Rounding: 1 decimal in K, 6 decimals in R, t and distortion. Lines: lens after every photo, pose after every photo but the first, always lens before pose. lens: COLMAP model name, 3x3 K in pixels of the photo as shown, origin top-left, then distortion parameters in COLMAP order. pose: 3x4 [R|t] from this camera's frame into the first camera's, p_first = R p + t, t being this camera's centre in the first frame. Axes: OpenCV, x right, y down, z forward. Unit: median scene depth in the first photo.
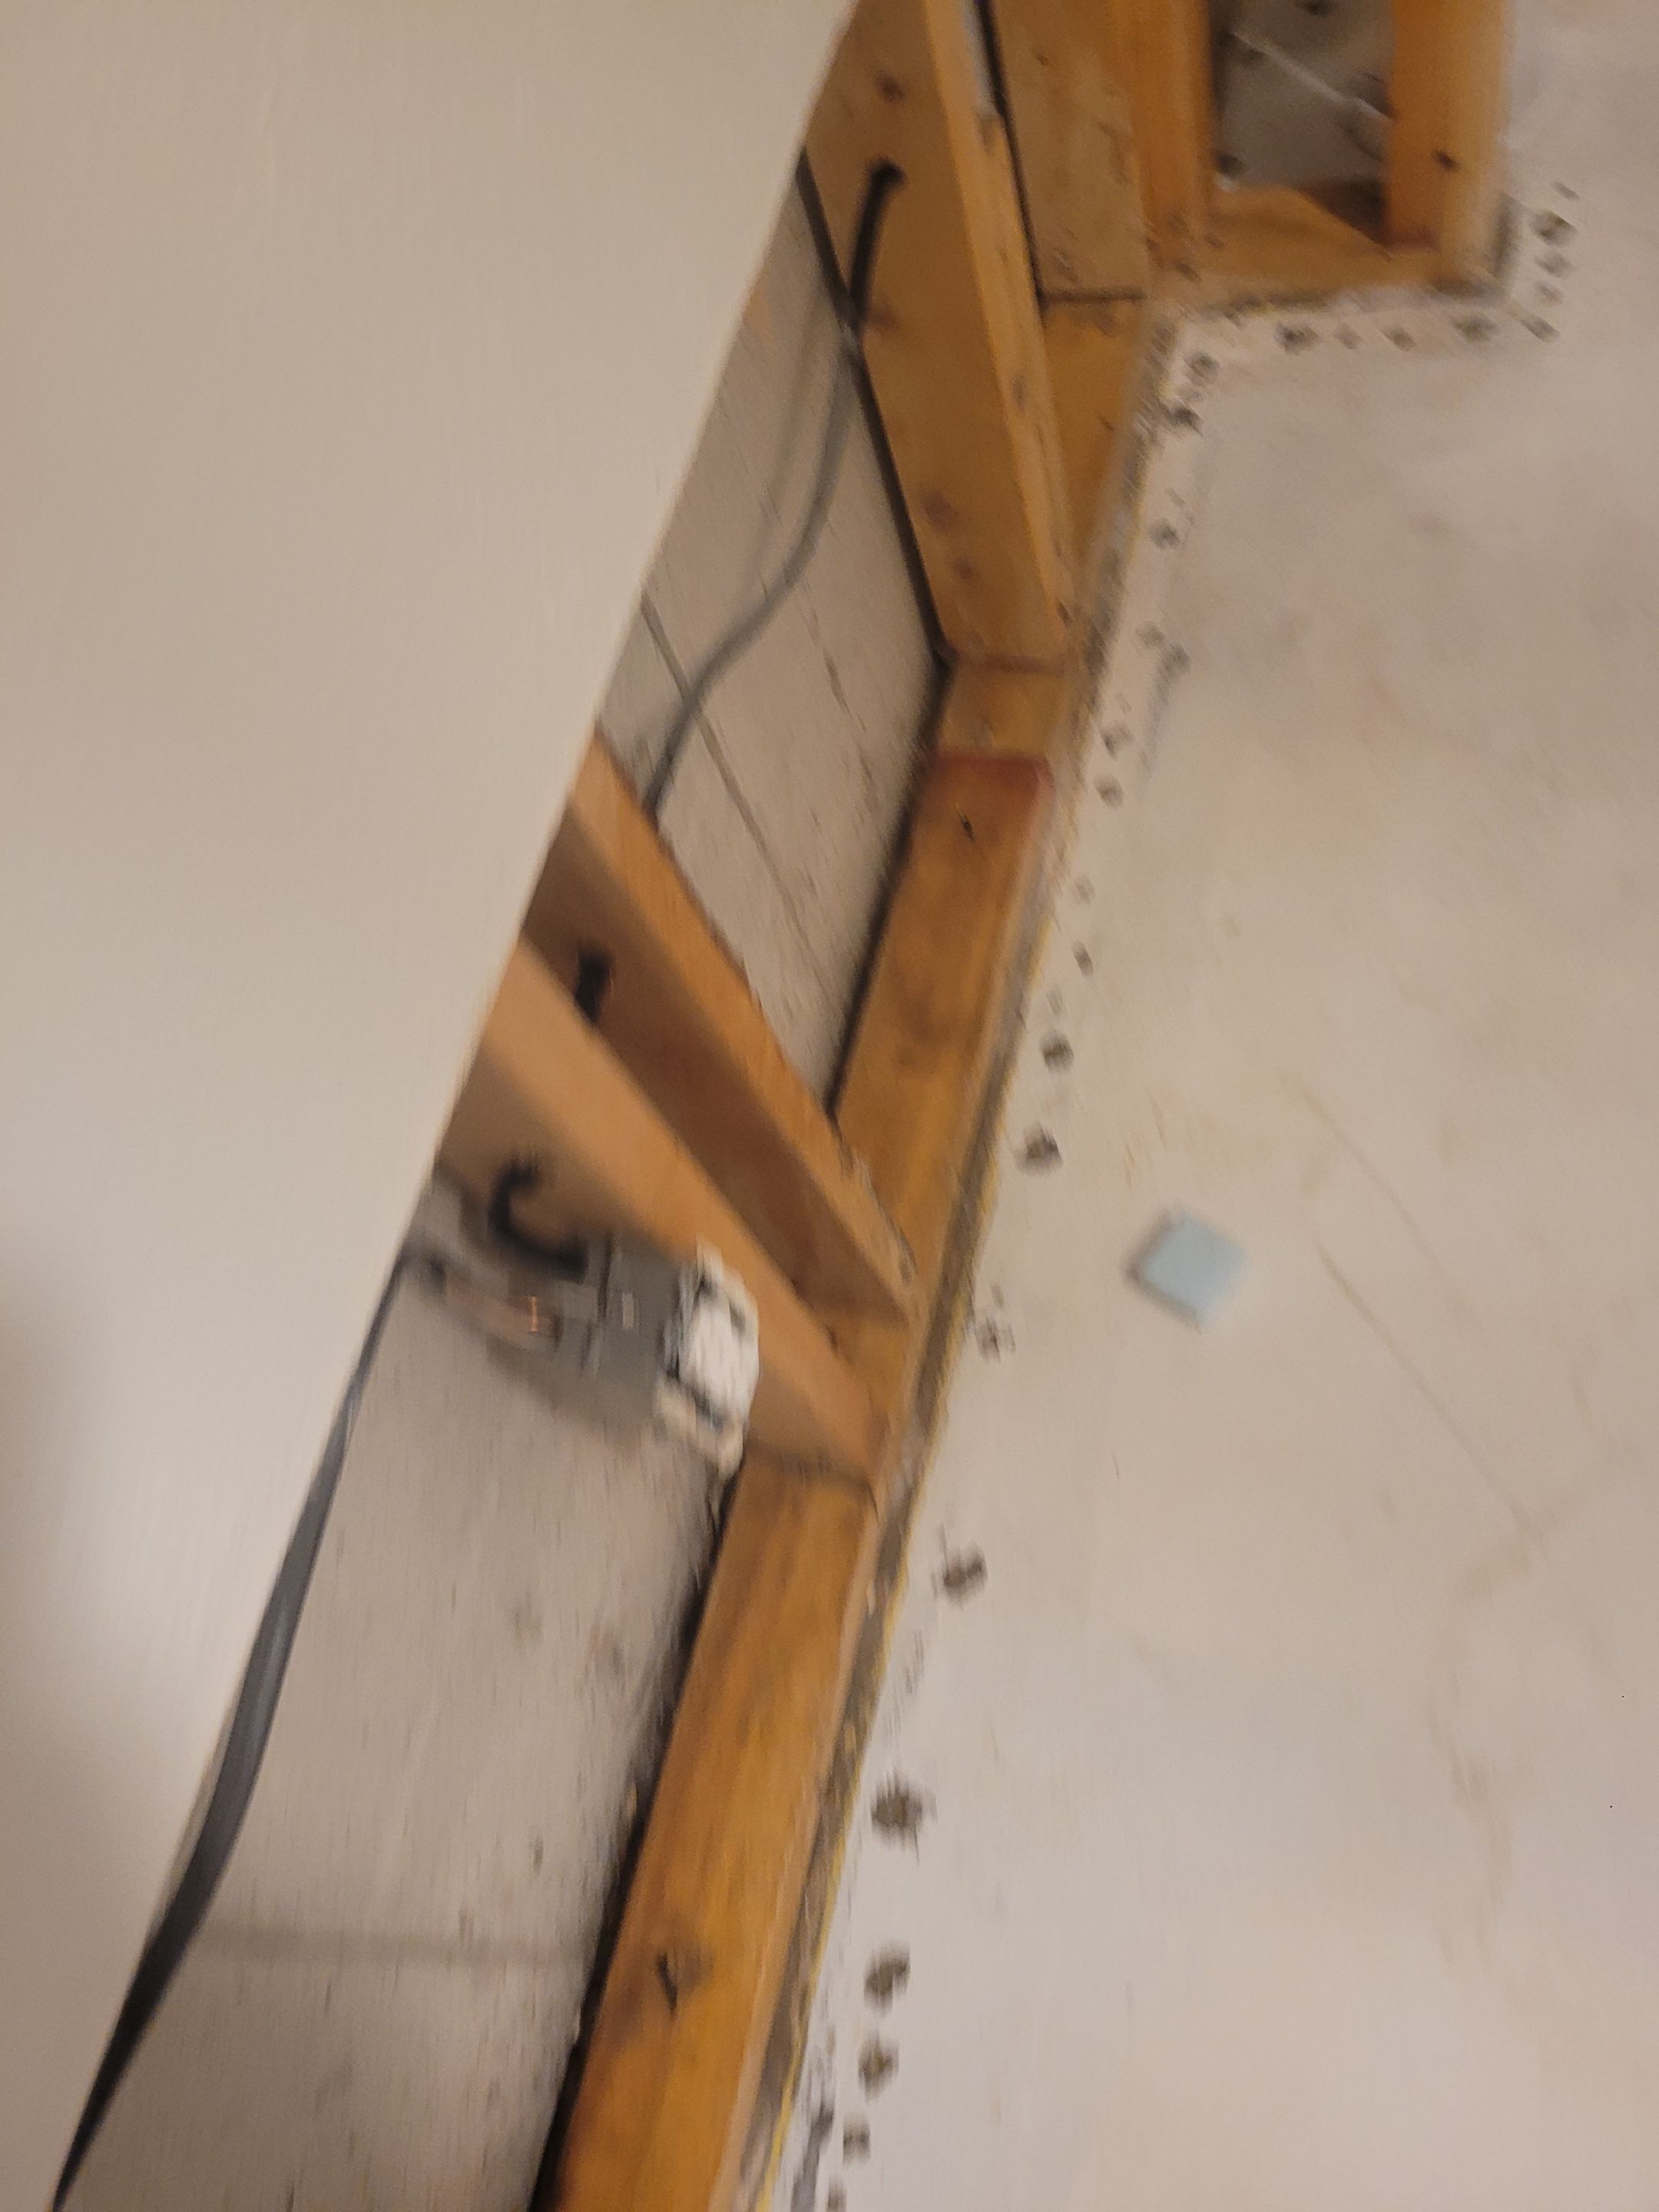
lens RADIAL K [[1677.4, 0, 822.9], [0, 1677.4, 1083.1], [0, 0, 1]] dist [0.042113, -0.035627]
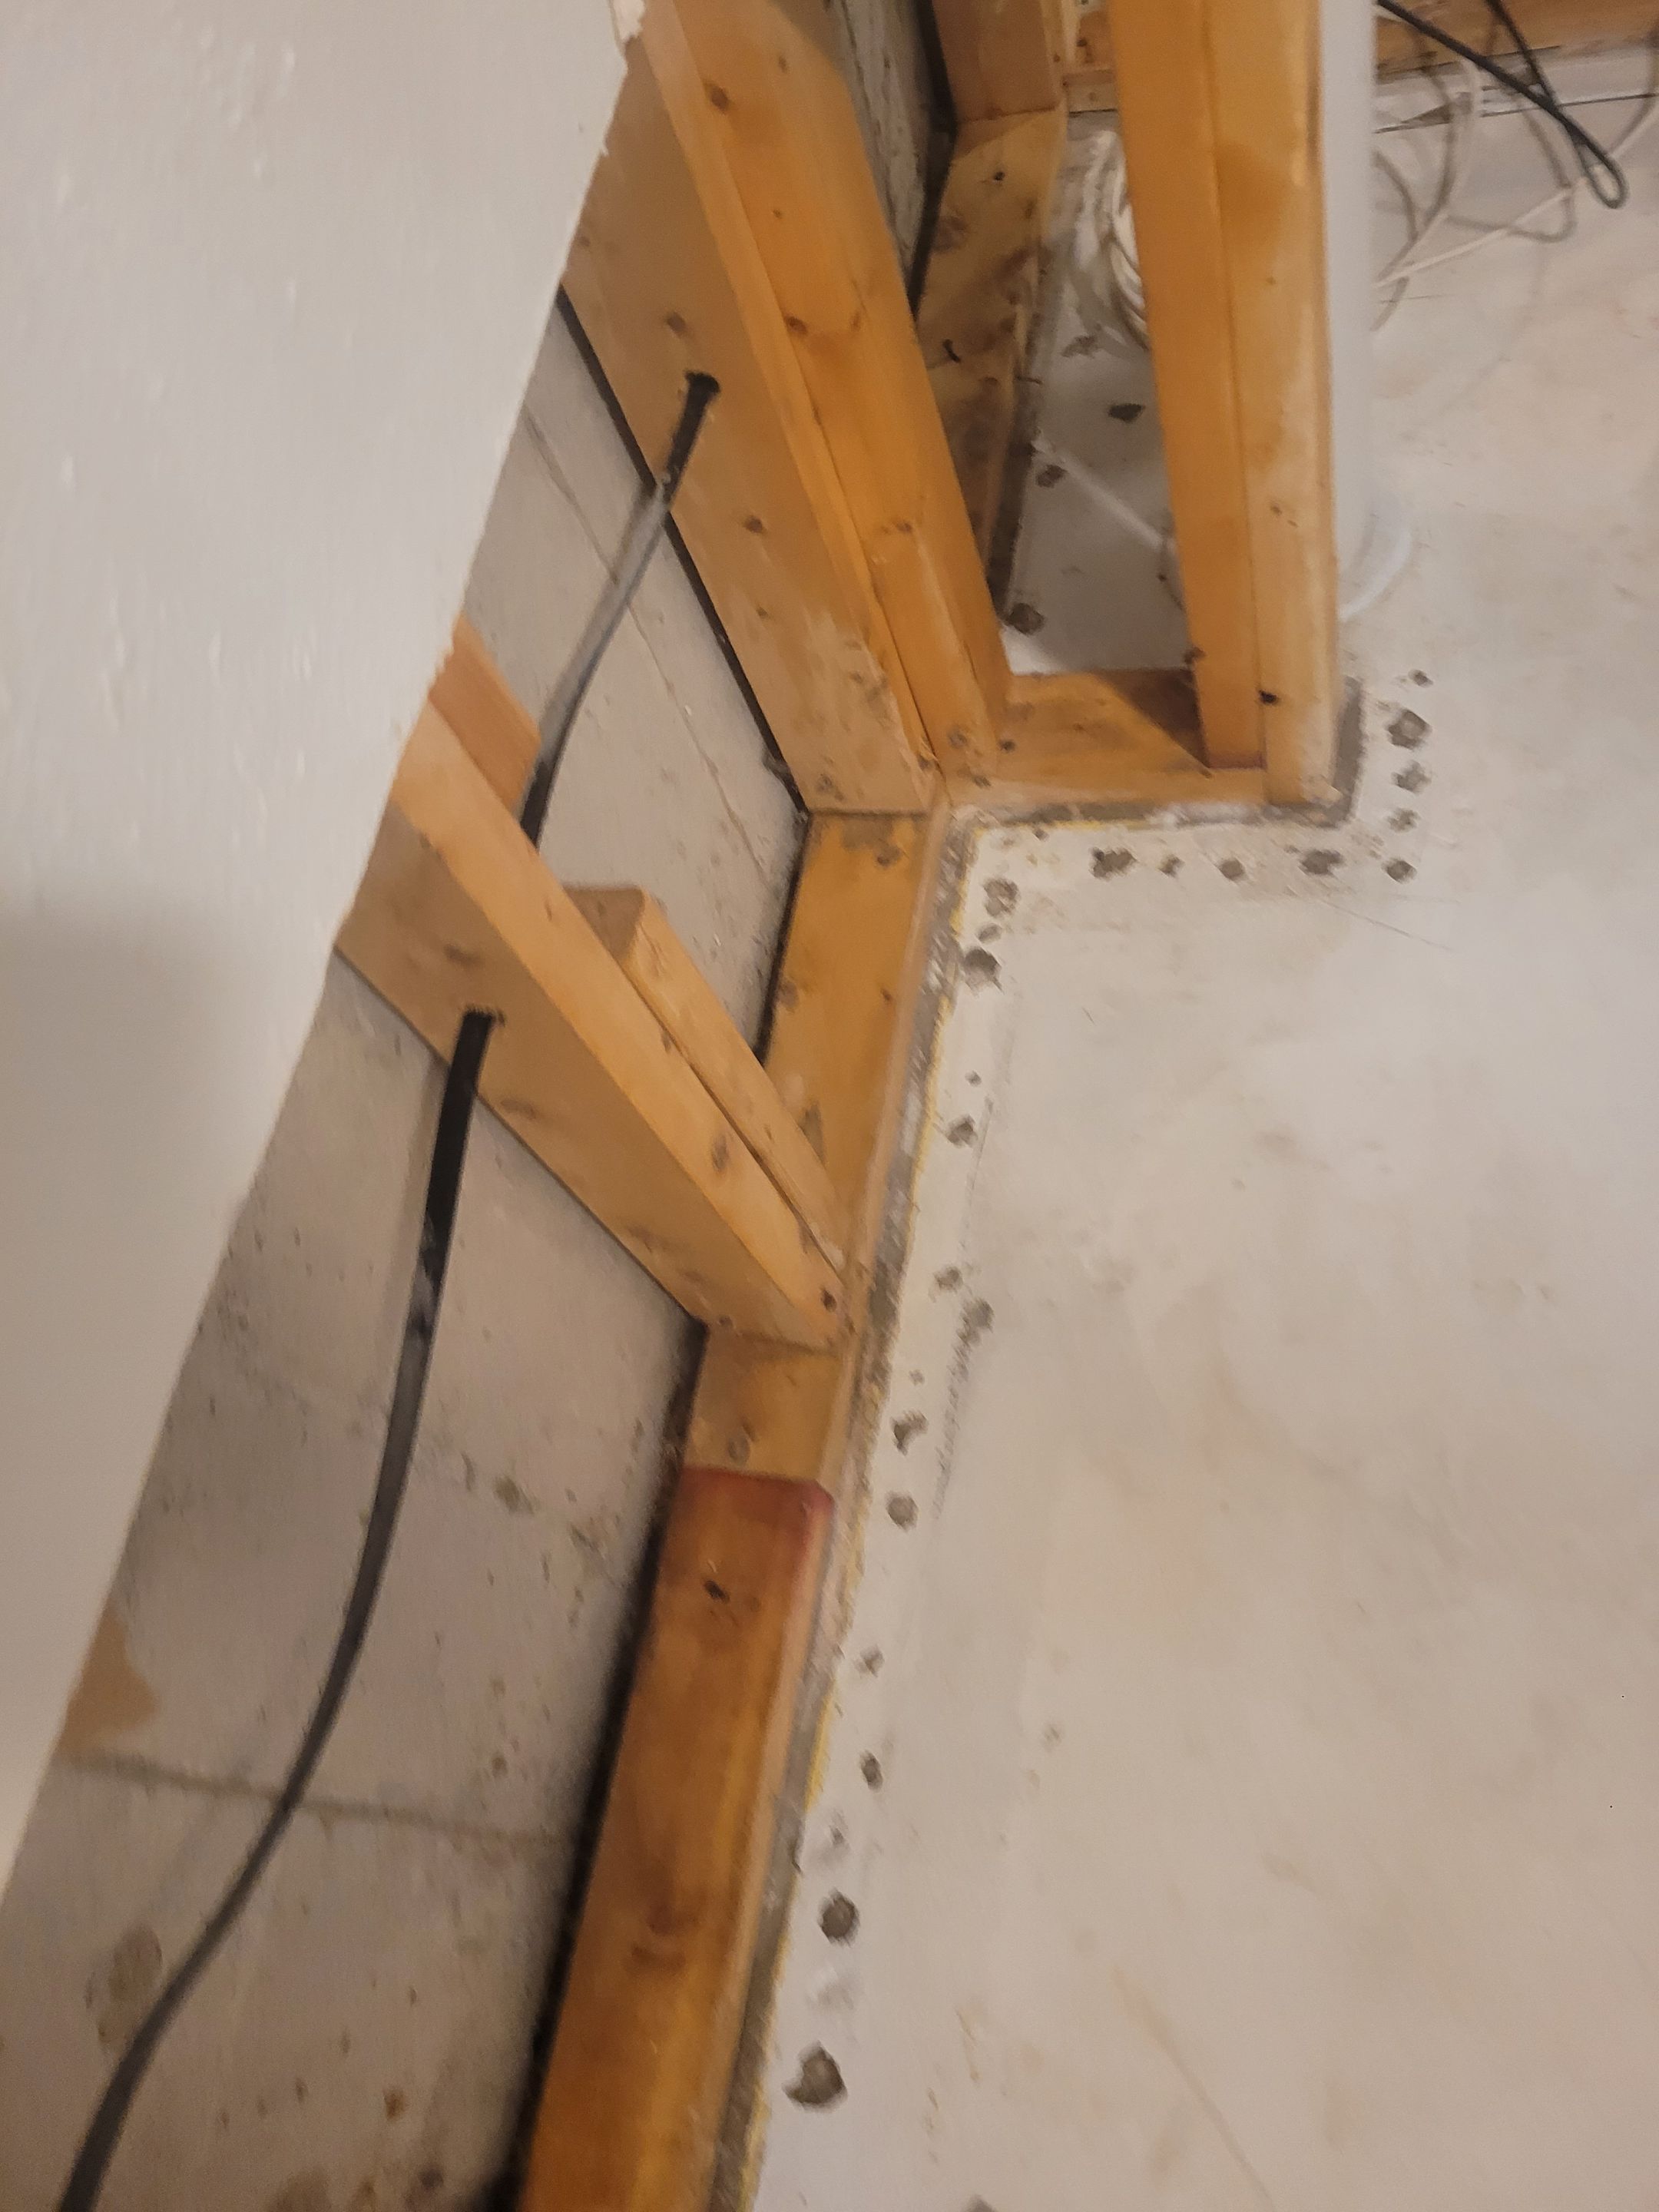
lens RADIAL K [[1677.4, 0, 838.8], [0, 1677.4, 1116.1], [0, 0, 1]] dist [0.042113, -0.035627]
pose [[0.997306, -0.049769, 0.053889, 0.113495], [0.049645, 0.998760, 0.003651, -0.385617], [-0.054004, -0.000966, 0.998540, 0.216521]]
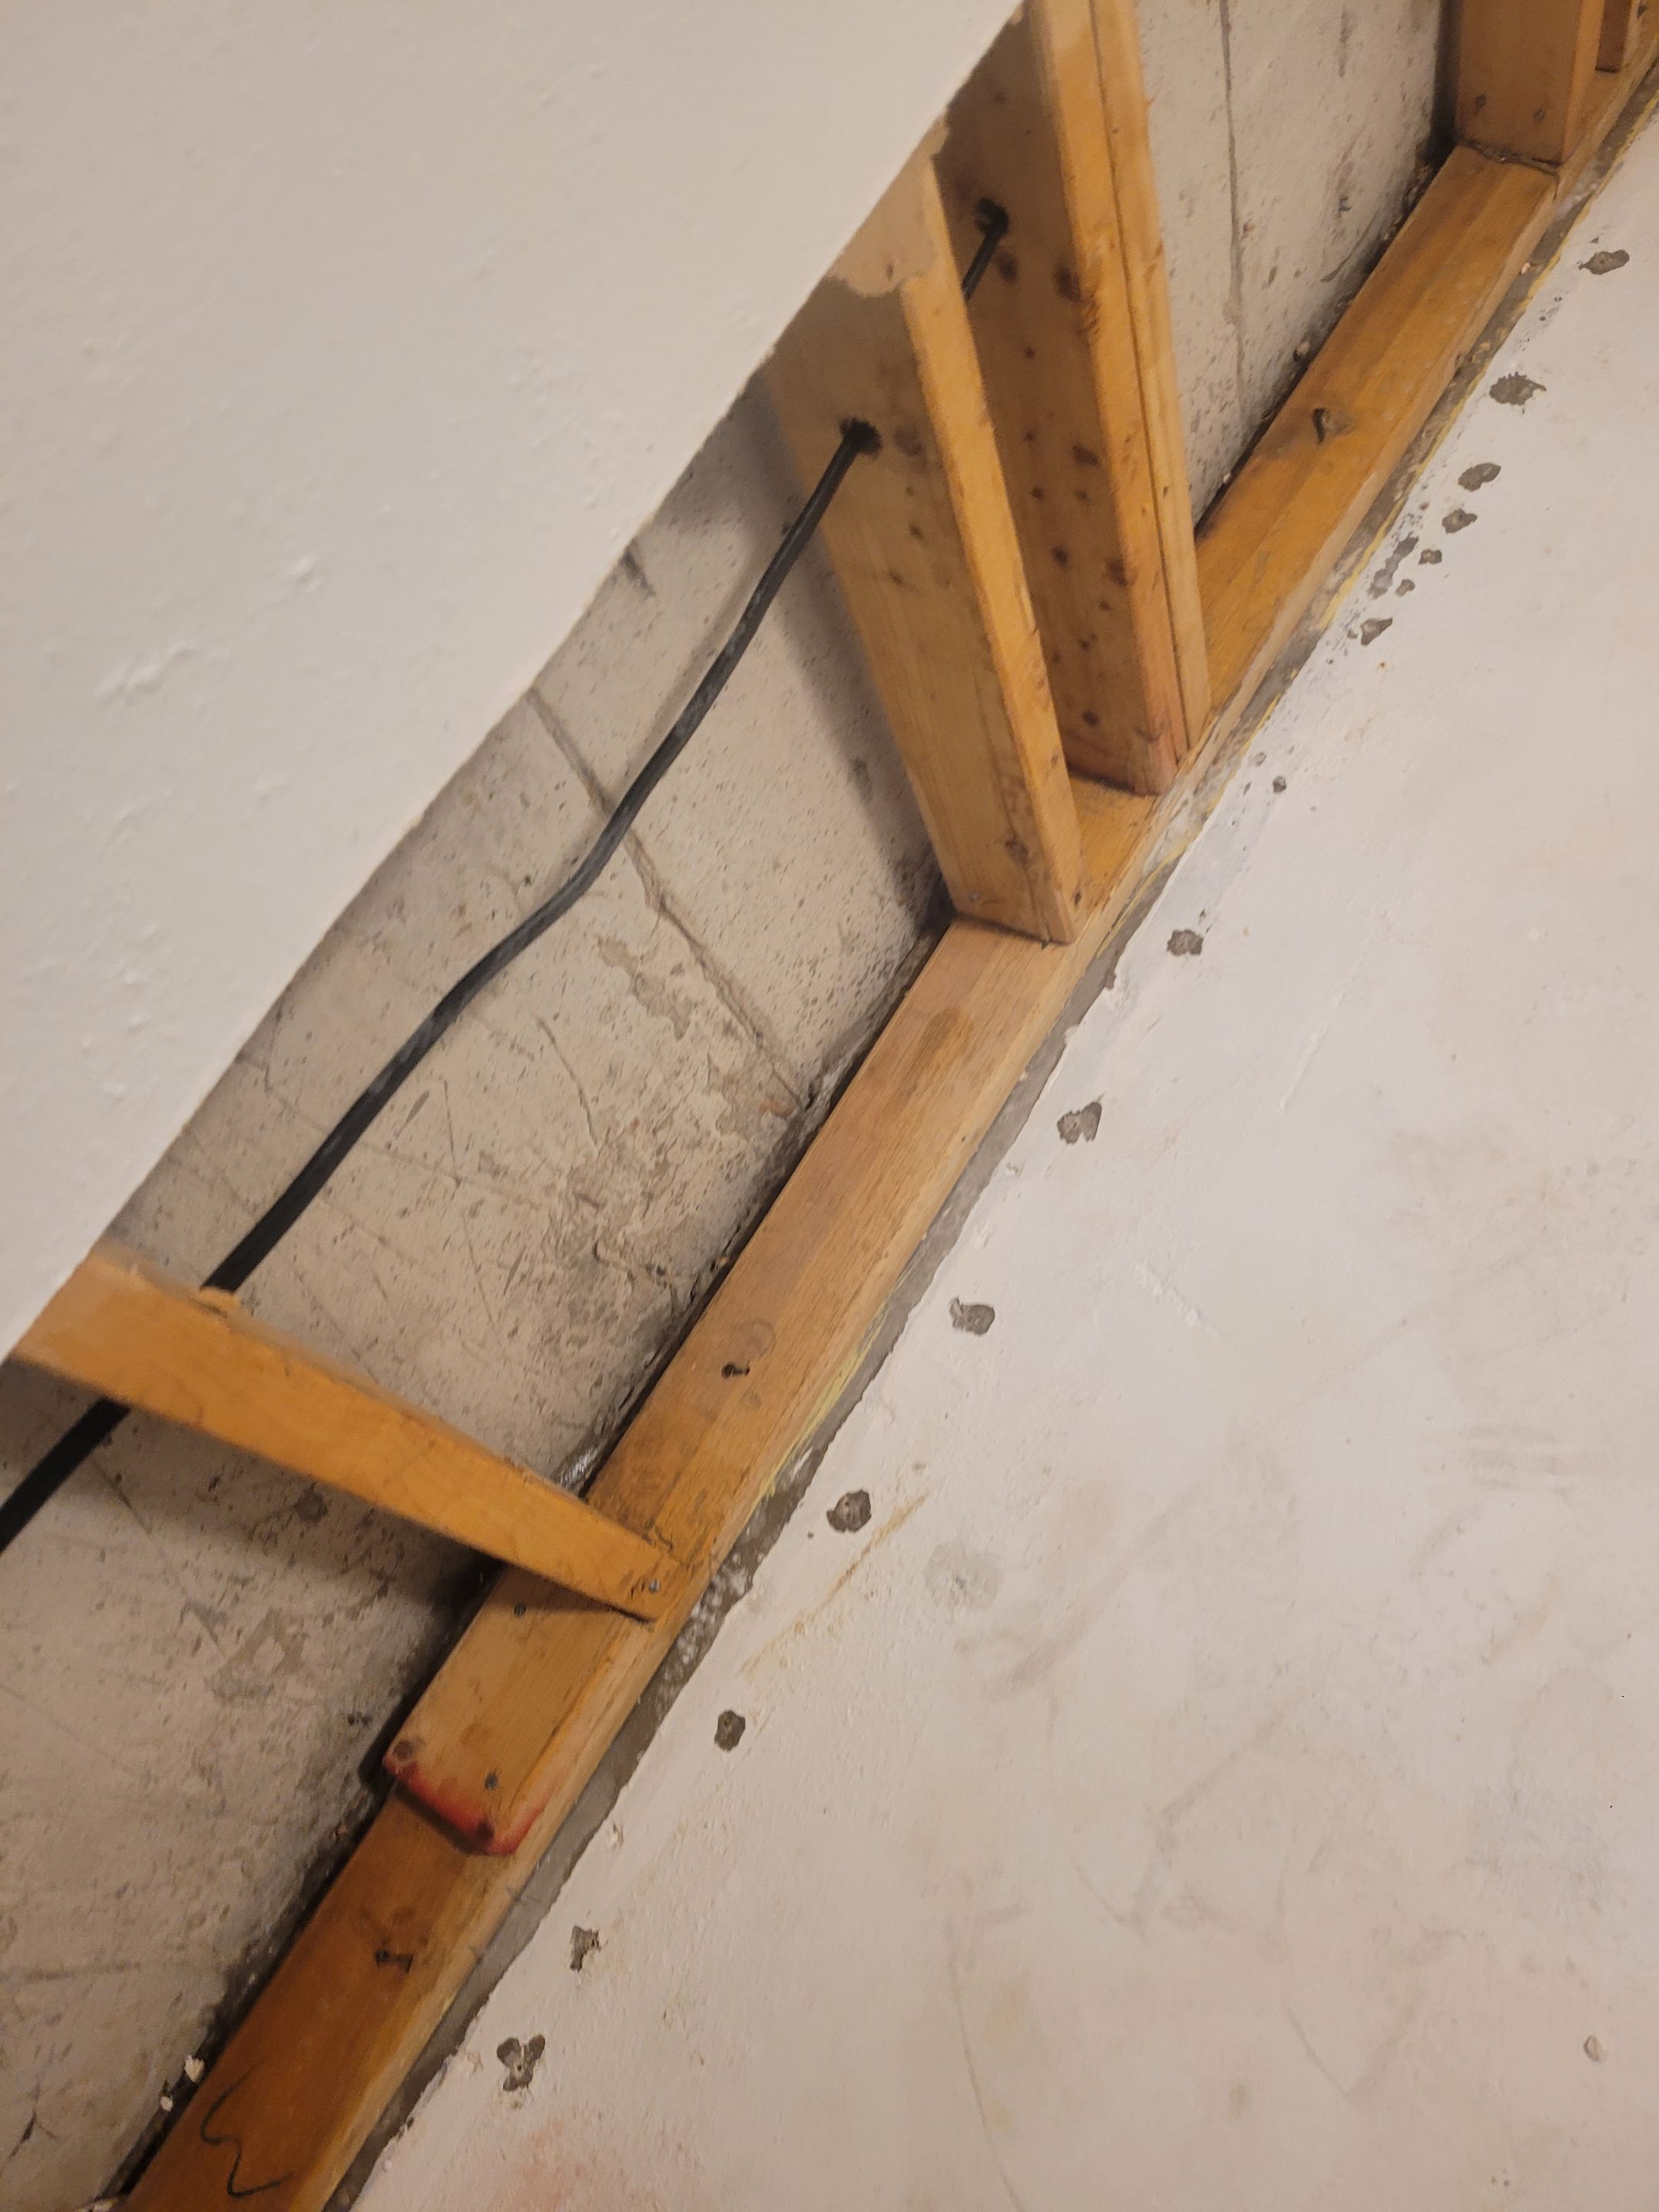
lens RADIAL K [[1677.4, 0, 842.4], [0, 1677.4, 1100.7], [0, 0, 1]] dist [0.042113, -0.035627]
pose [[0.947877, 0.298703, -0.110931, -0.110123], [-0.280757, 0.947579, 0.152542, 0.726487], [0.150681, -0.113447, 0.982052, -0.330303]]
